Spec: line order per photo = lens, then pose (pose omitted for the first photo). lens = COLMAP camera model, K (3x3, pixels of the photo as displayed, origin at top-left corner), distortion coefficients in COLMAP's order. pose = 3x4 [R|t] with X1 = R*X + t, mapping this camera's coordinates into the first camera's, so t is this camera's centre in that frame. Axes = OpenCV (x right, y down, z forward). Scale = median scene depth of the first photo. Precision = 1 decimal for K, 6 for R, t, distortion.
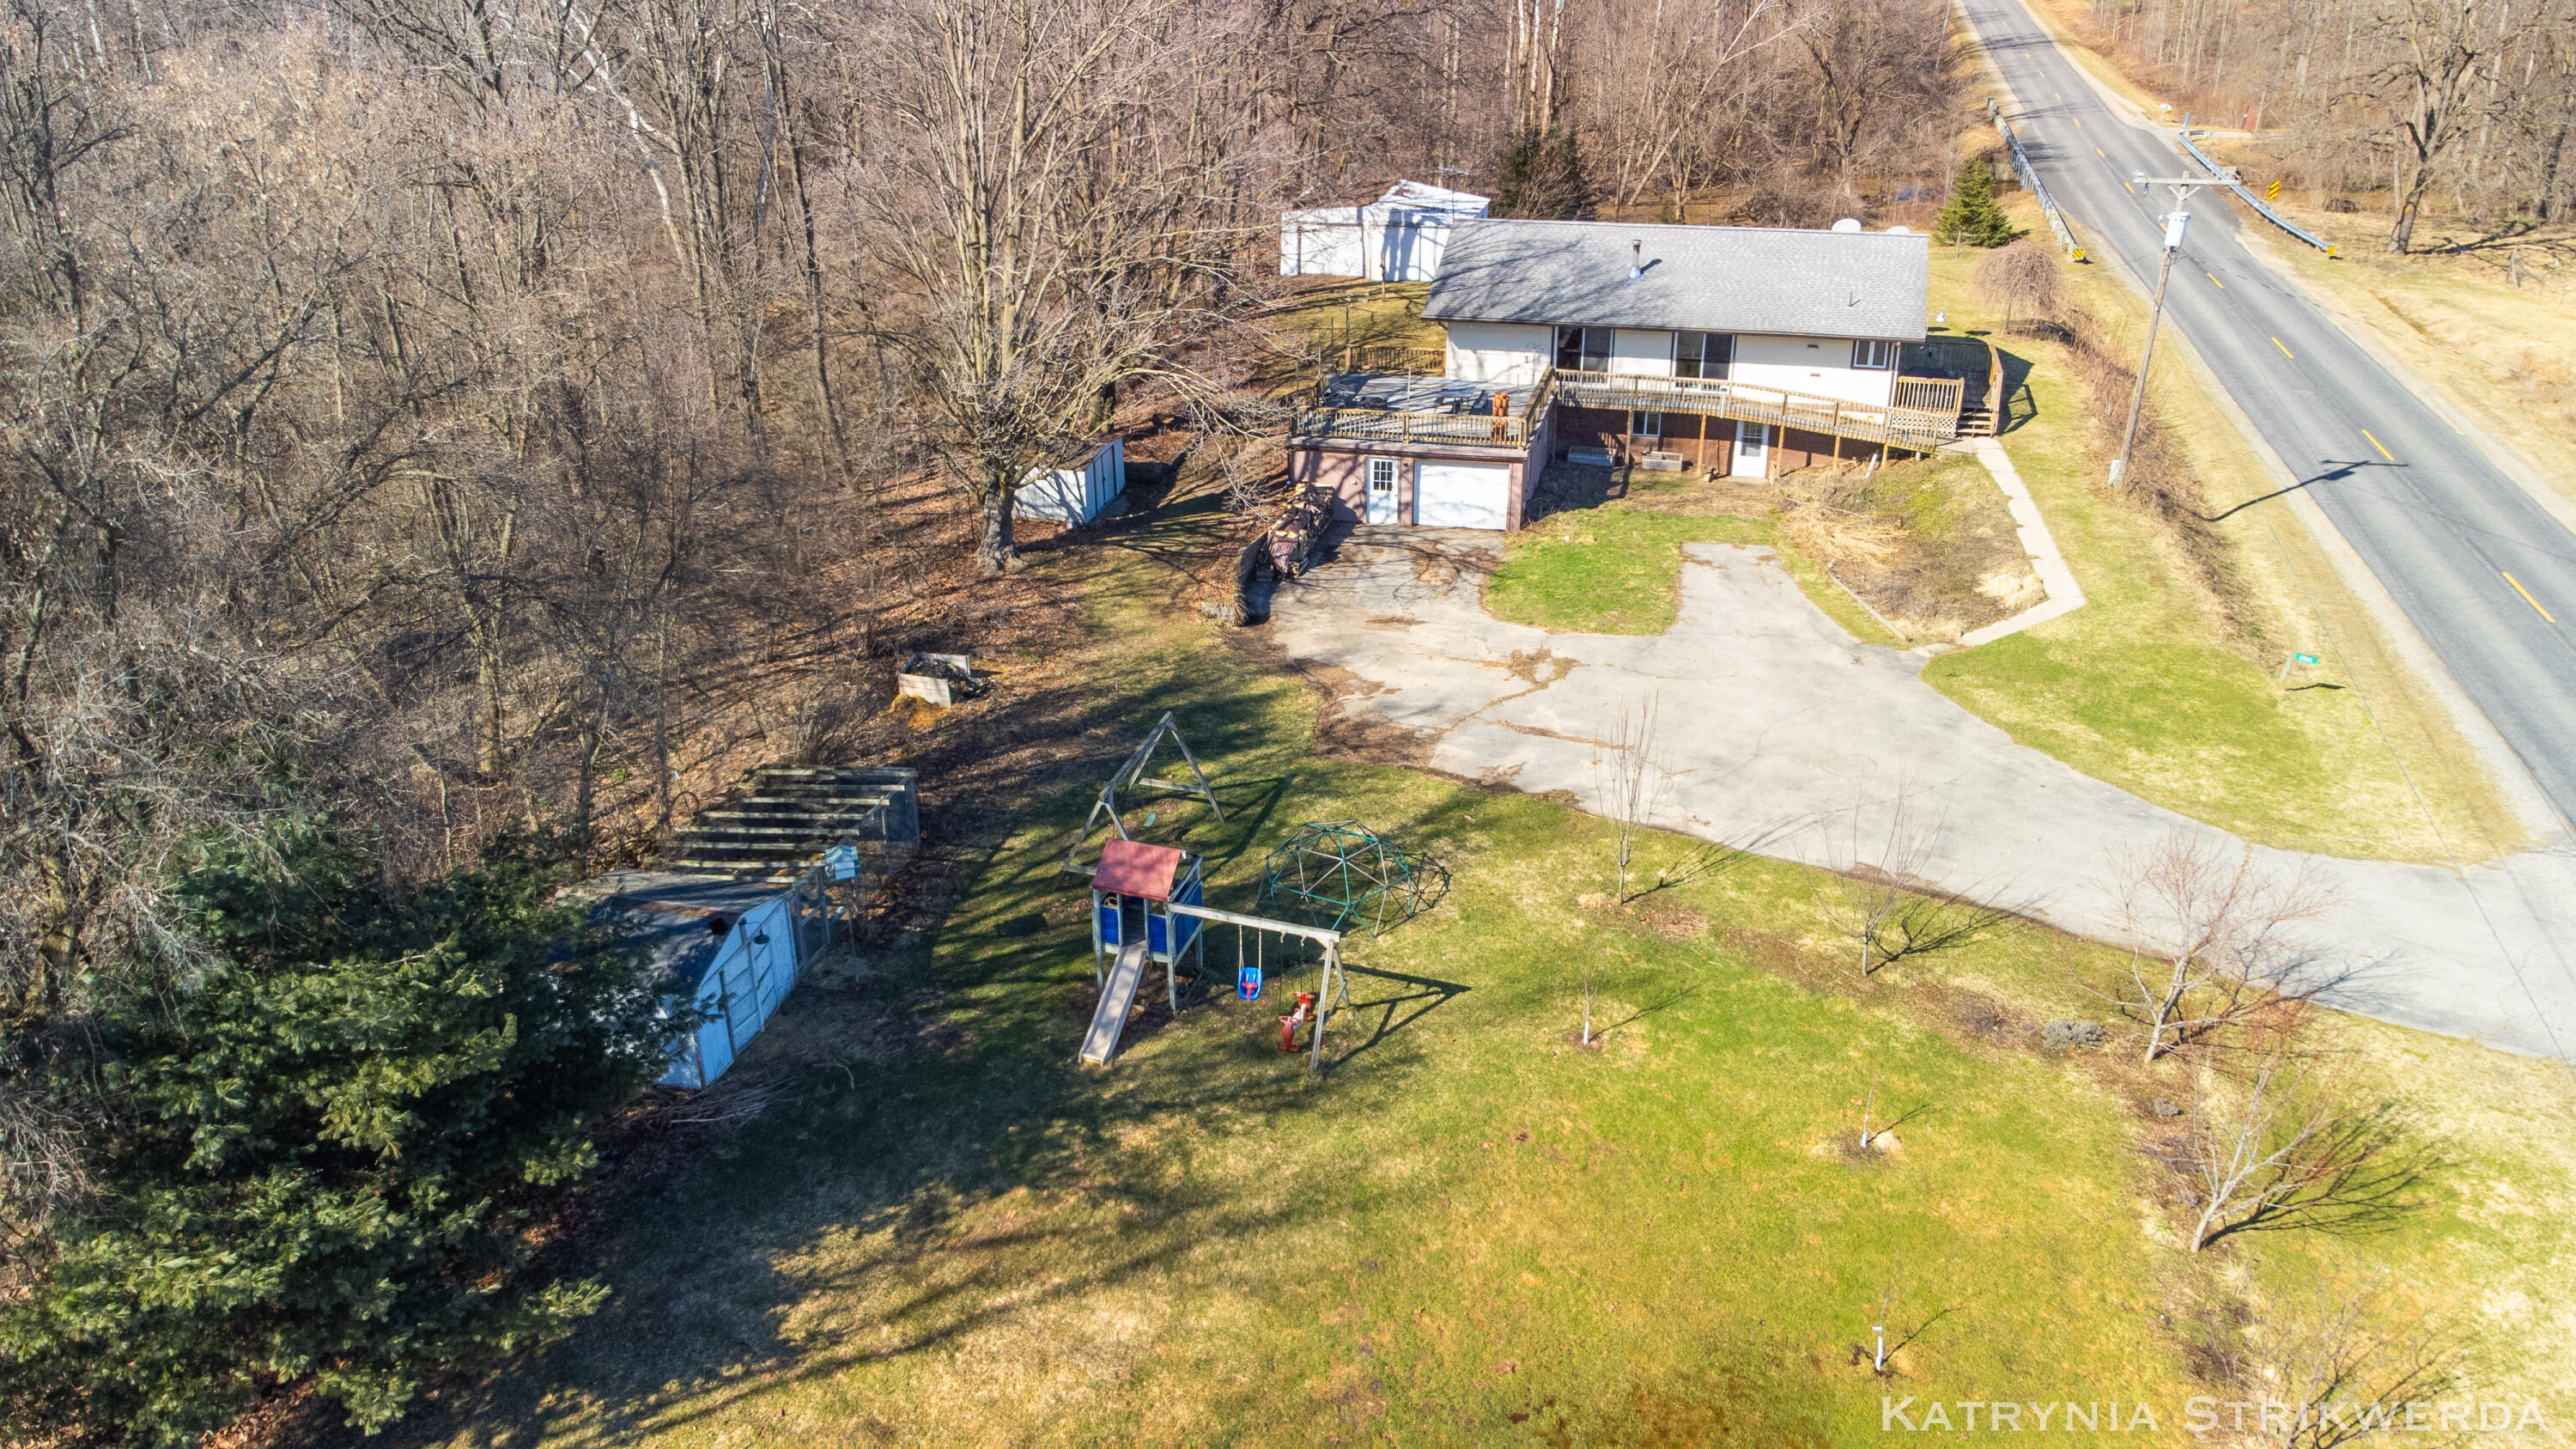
lens RADIAL K [[1934.5, 0, 1284.5], [0, 1934.5, 715.8], [0, 0, 1]] dist [0.000133, 0.103752]
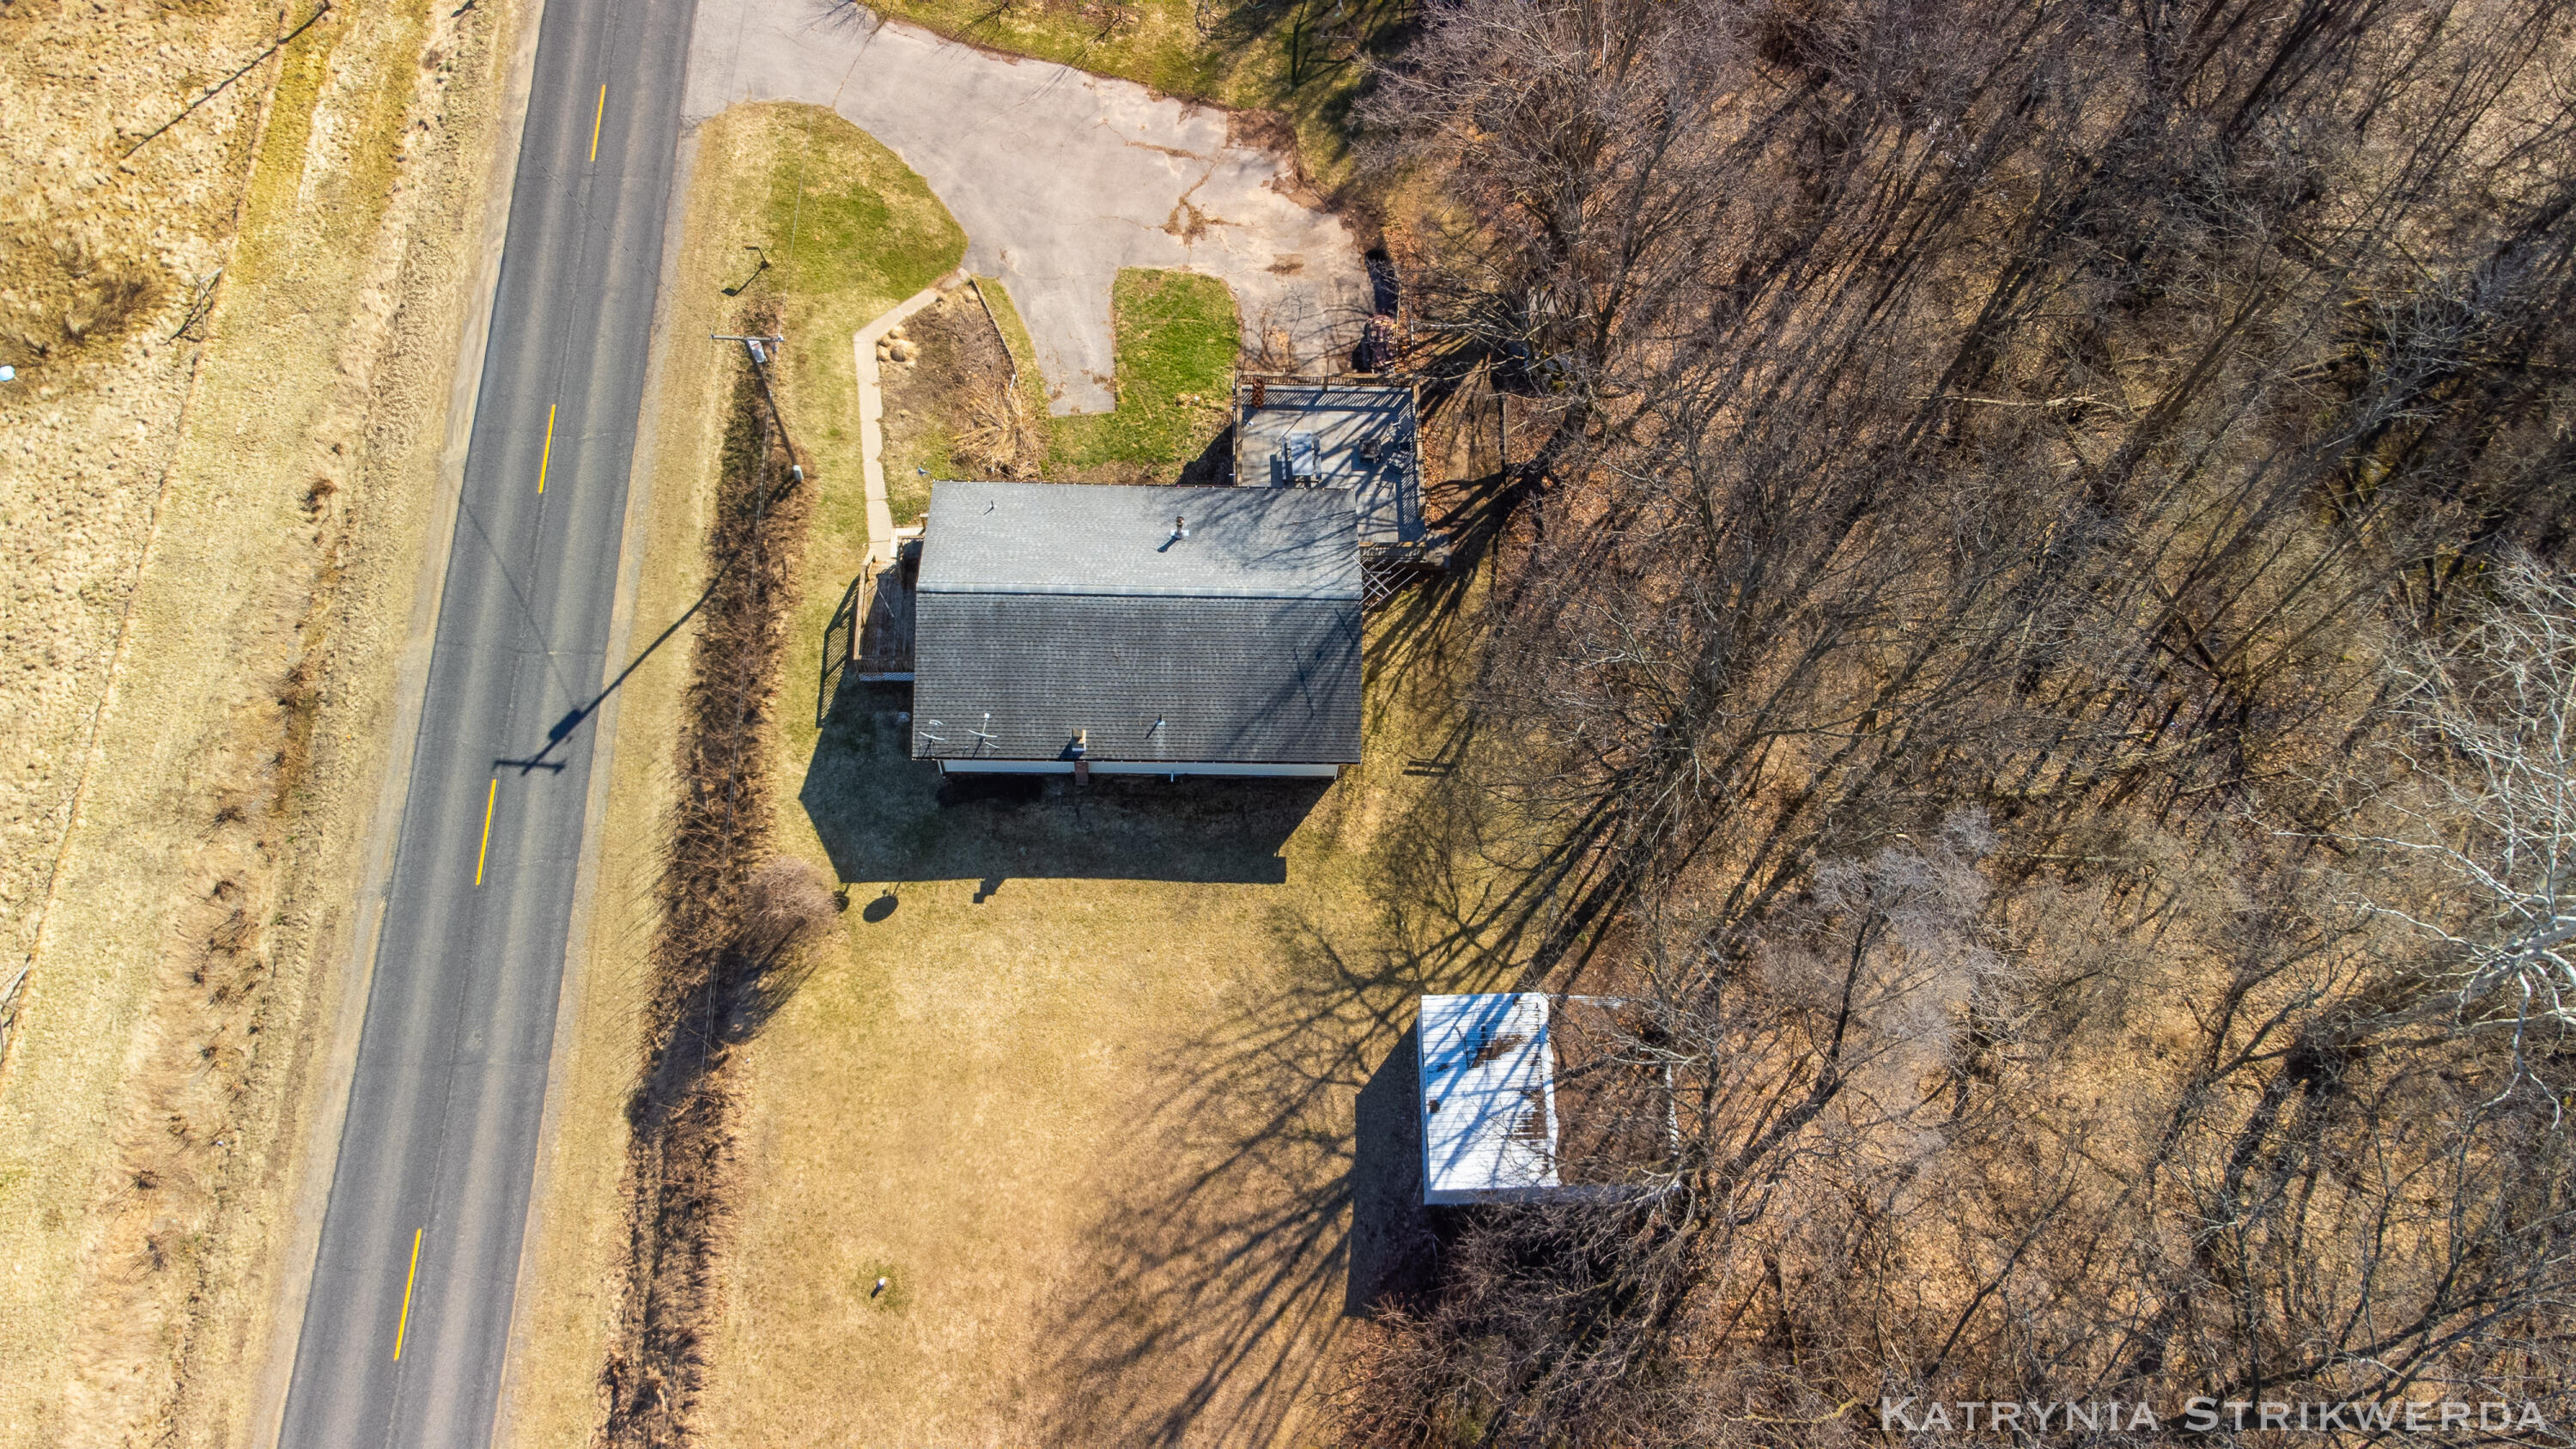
lens RADIAL K [[1970.4, 0, 1288.0], [0, 1970.4, 724.5], [0, 0, 1]] dist [0.006455, 0.071649]
pose [[-0.962721, 0.219291, -0.158367, 0.396155], [-0.159842, 0.011116, 0.987080, -1.652679], [0.218218, 0.975596, 0.024350, 1.335279]]
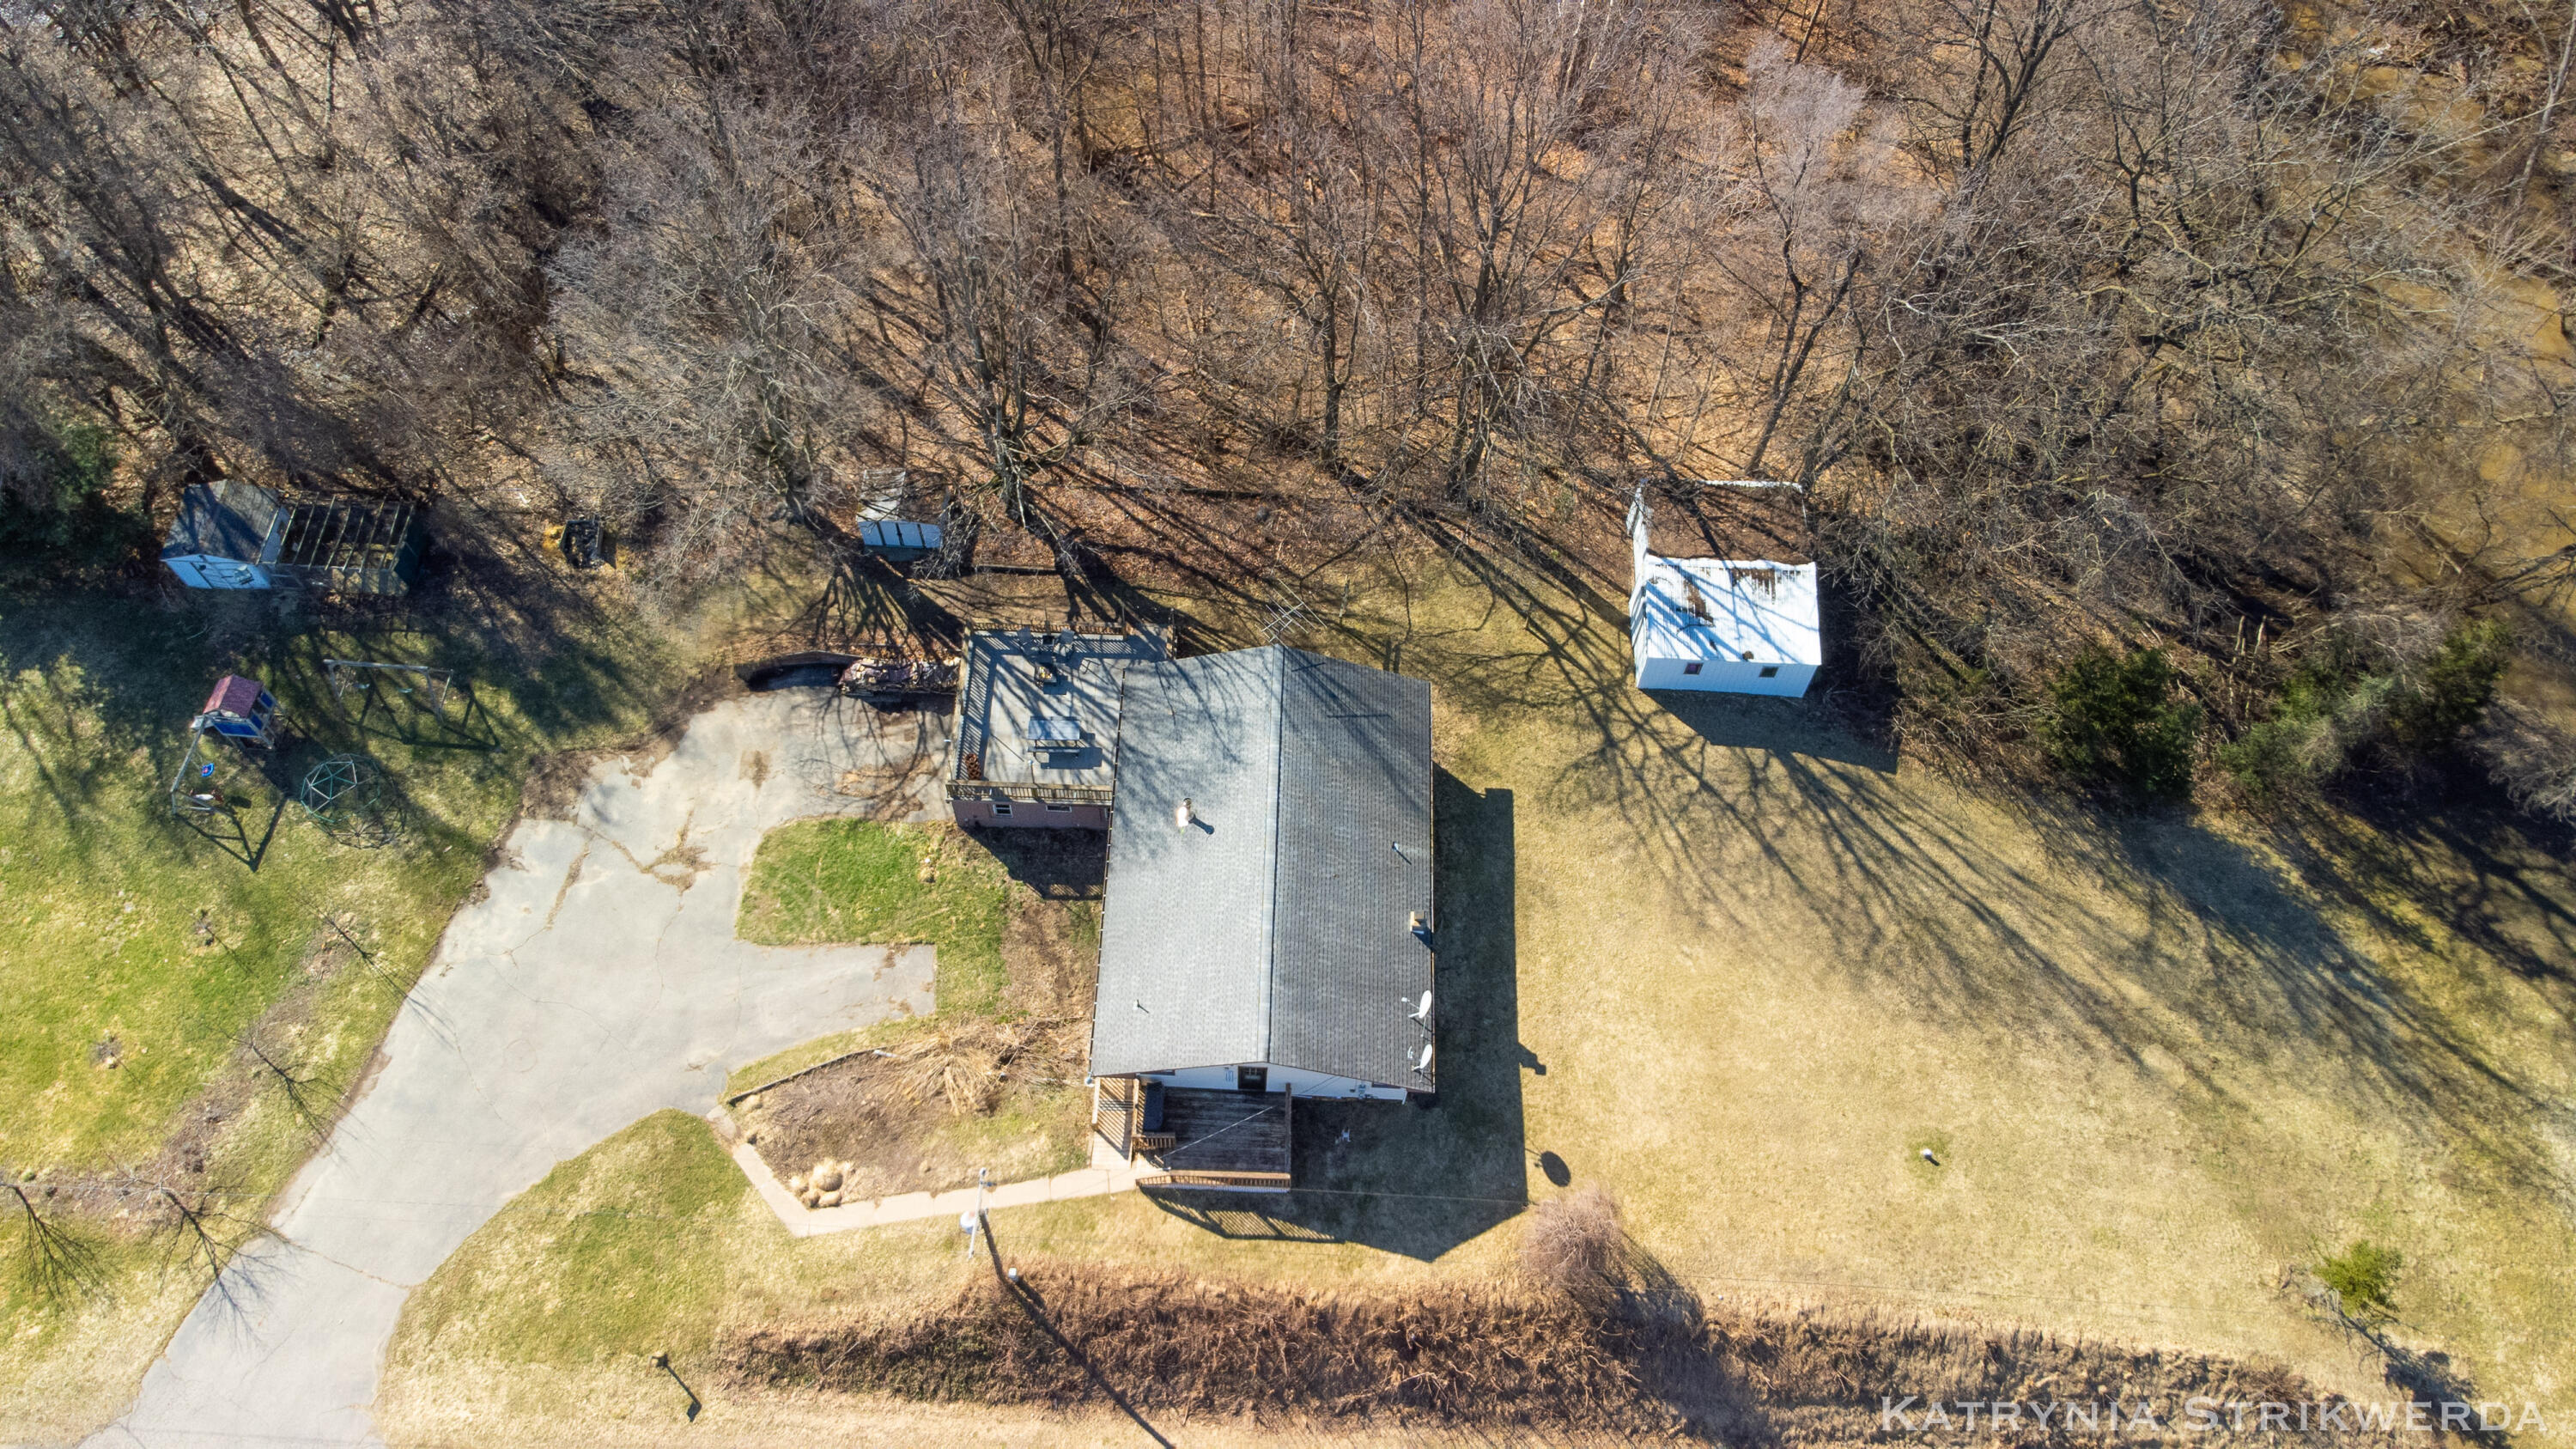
lens RADIAL K [[1909.8, 0, 1285.2], [0, 1909.8, 729.7], [0, 0, 1]] dist [0.023754, 0.037973]
pose [[0.221520, 0.853232, -0.472147, 0.786420], [-0.428967, 0.520076, 0.738585, -1.275388], [0.875738, 0.038924, 0.481215, 0.665982]]
